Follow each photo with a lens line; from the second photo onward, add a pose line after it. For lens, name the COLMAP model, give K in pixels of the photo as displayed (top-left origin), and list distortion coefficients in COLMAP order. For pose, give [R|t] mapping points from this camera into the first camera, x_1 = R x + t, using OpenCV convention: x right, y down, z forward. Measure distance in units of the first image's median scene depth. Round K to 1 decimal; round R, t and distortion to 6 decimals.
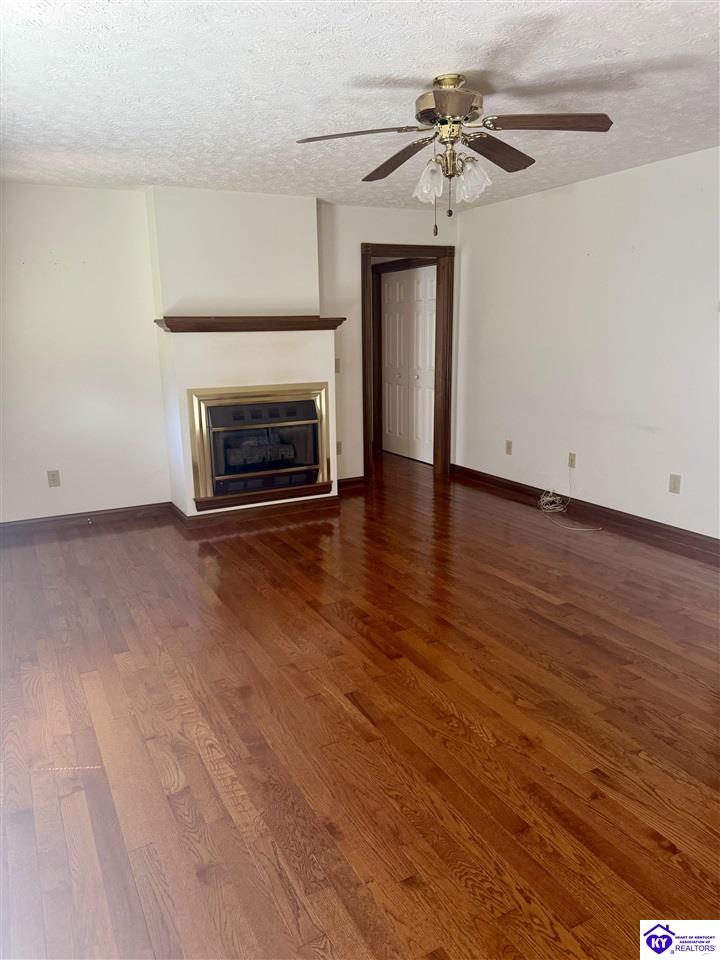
lens RADIAL K [[682.2, 0, 360.0], [0, 682.2, 480.0], [0, 0, 1]] dist [0.119013, -0.253616]
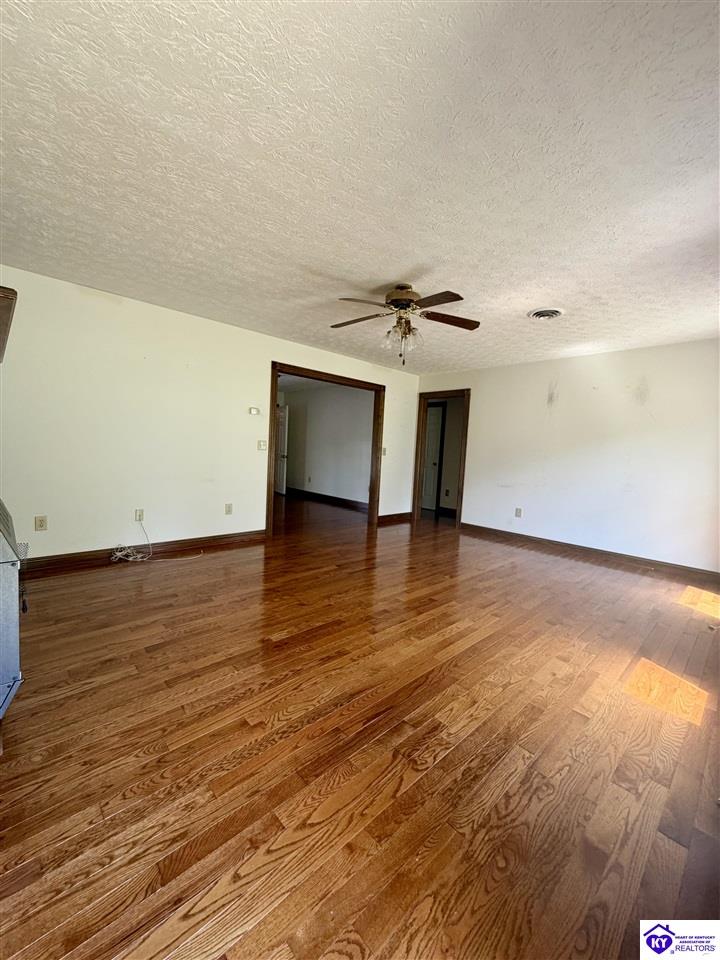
lens RADIAL K [[384.3, 0, 360.0], [0, 384.3, 480.0], [0, 0, 1]] dist [-0.002236, 0.000883]
pose [[-0.271295, -0.072563, 0.959757, -0.691549], [0.169407, 0.977987, 0.121828, -0.161274], [-0.947470, 0.195641, -0.253031, 1.159749]]
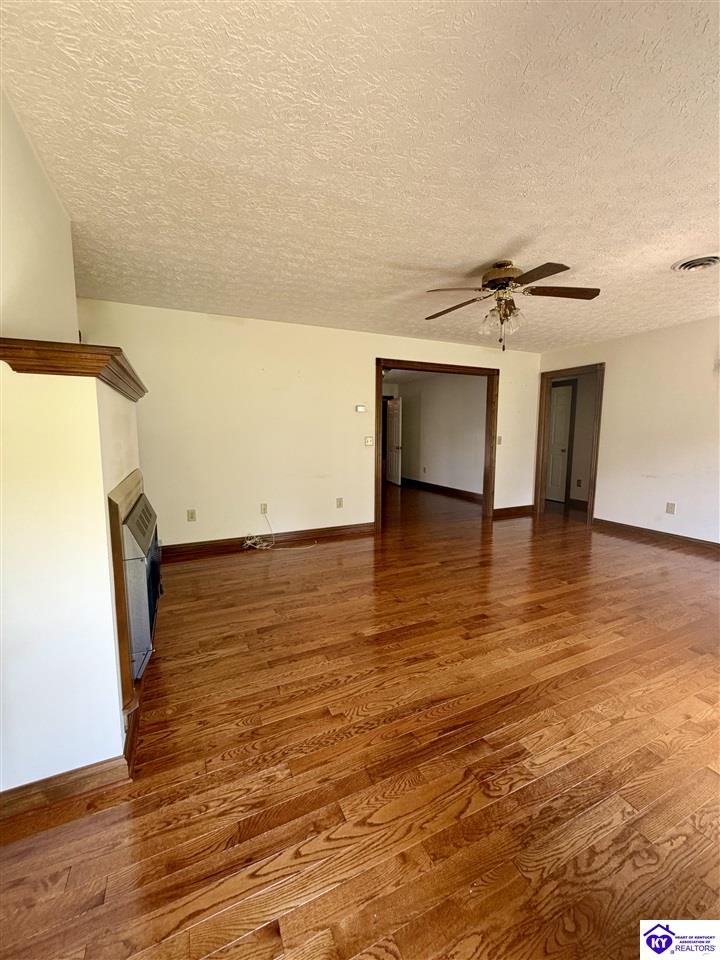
lens RADIAL K [[384.3, 0, 360.0], [0, 384.3, 480.0], [0, 0, 1]] dist [-0.002236, 0.000883]
pose [[0.045394, -0.103456, 0.993598, -0.695099], [0.220829, 0.971056, 0.091020, -0.171029], [-0.974256, 0.215283, 0.066927, 1.094513]]
